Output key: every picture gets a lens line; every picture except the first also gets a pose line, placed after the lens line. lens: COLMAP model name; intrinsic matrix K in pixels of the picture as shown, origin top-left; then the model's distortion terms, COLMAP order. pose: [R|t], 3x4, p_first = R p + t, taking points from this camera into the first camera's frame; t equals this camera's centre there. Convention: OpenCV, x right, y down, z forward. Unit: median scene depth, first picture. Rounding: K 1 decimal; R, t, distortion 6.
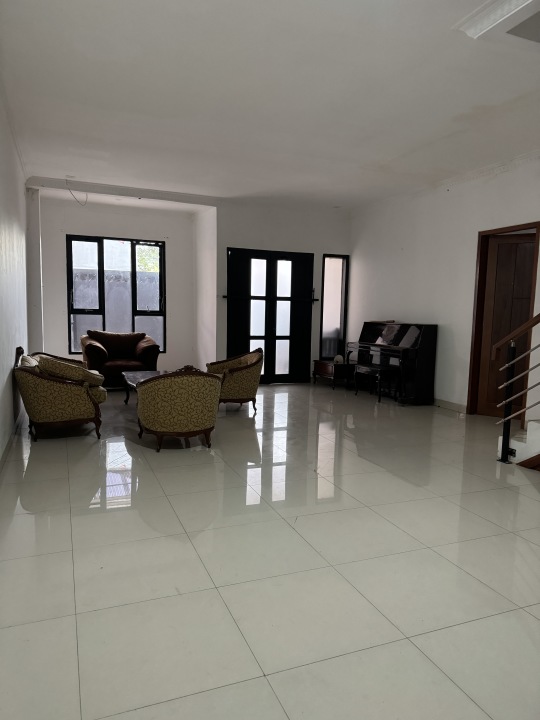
lens RADIAL K [[506.1, 0, 269.5], [0, 506.1, 361.9], [0, 0, 1]] dist [0.093954, -0.007545]
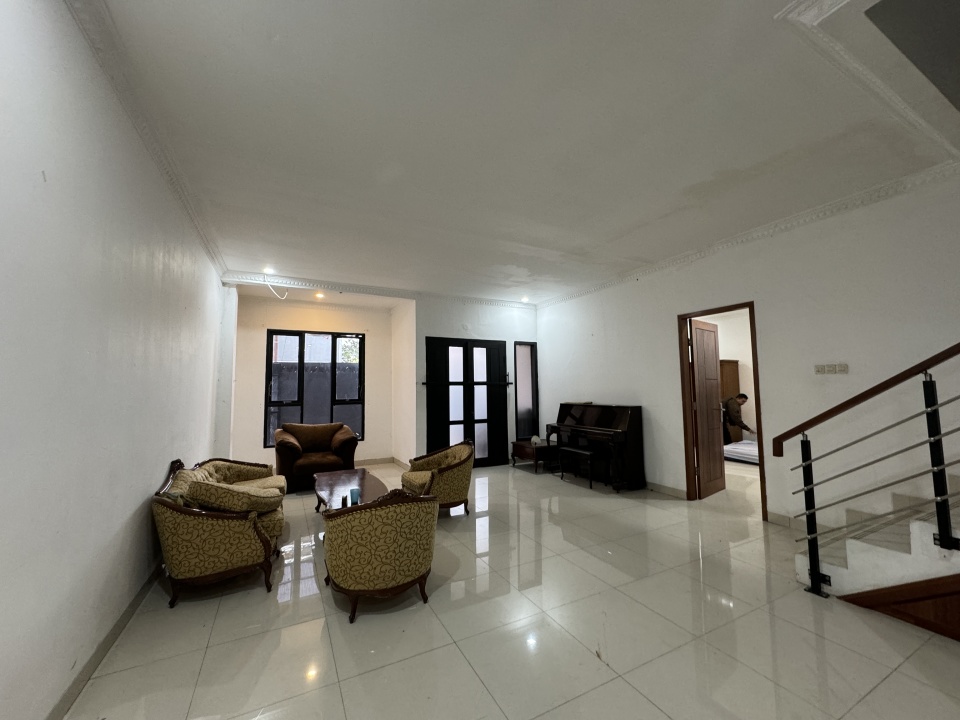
lens RADIAL K [[385.7, 0, 475.3], [0, 385.7, 360.0], [0, 0, 1]] dist [0.005626, -0.000254]
pose [[0.996421, -0.028662, 0.079519, -0.044468], [0.042190, 0.983834, -0.174041, -0.035499], [-0.073245, 0.176773, 0.981523, 0.220849]]
